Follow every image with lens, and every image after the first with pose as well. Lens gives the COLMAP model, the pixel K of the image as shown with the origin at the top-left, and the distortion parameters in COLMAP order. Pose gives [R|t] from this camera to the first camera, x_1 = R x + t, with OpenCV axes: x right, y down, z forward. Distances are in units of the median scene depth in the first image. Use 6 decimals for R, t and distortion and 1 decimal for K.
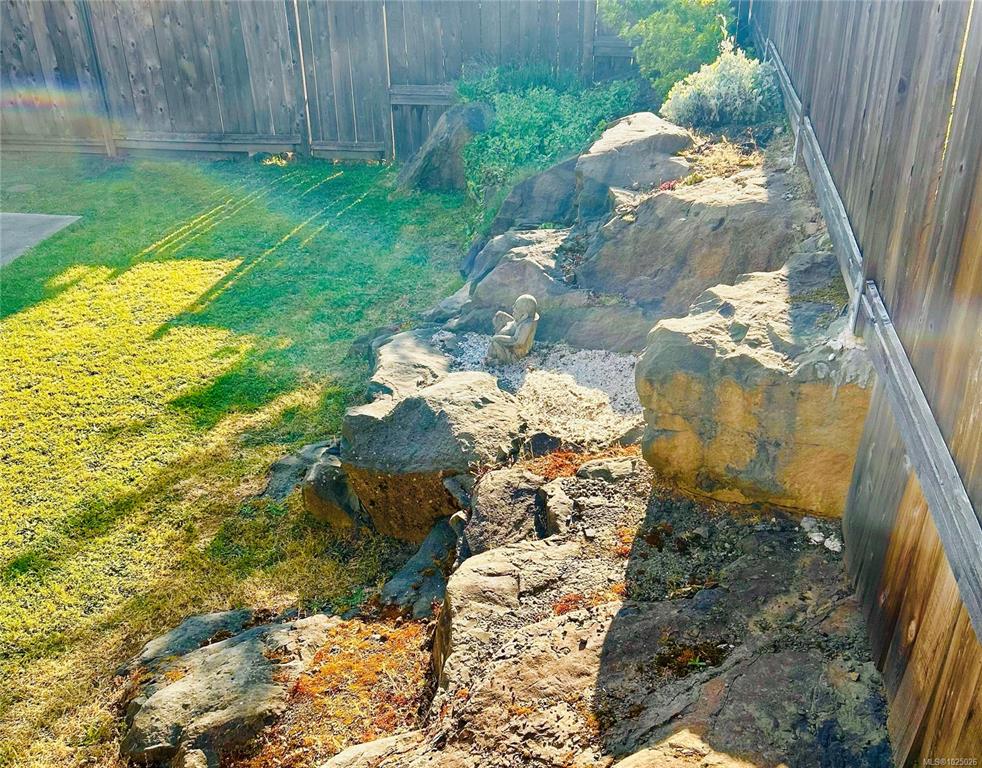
lens RADIAL K [[975.5, 0, 490.3], [0, 975.5, 468.1], [0, 0, 1]] dist [0.116459, -0.155528]
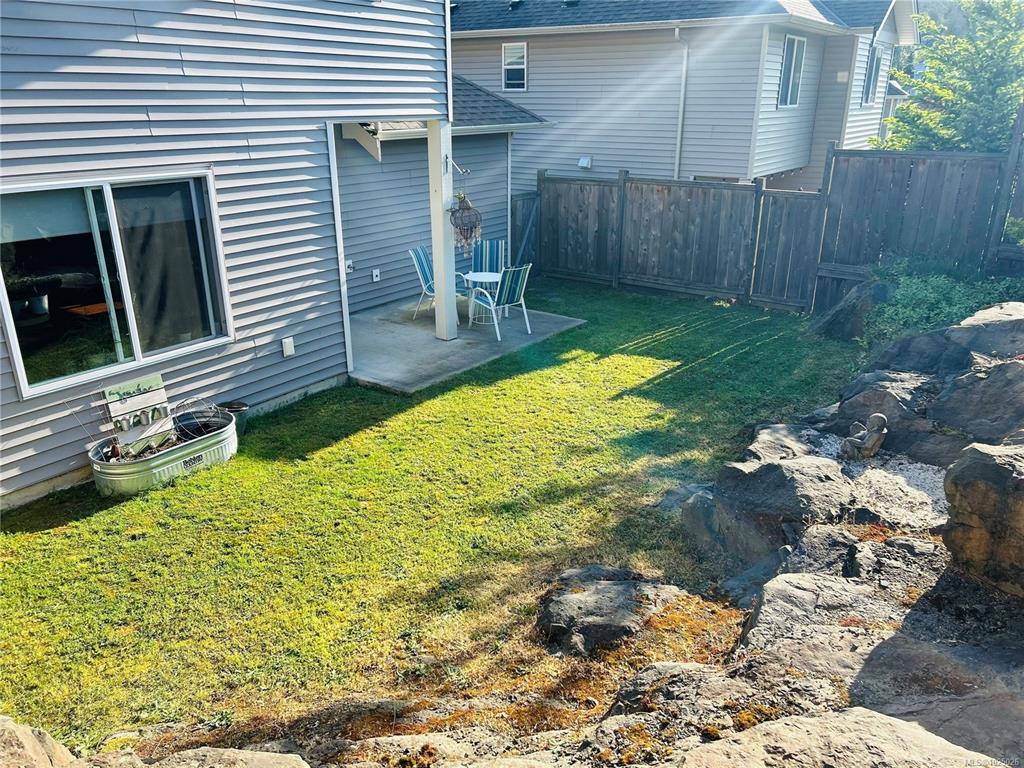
lens RADIAL K [[781.9, 0, 512.0], [0, 781.9, 384.0], [0, 0, 1]] dist [0.041582, -0.045688]
pose [[0.881345, 0.178699, -0.437376, 0.061000], [-0.262596, 0.954836, -0.139034, 0.071808], [0.392777, 0.237390, 0.888466, -0.181933]]
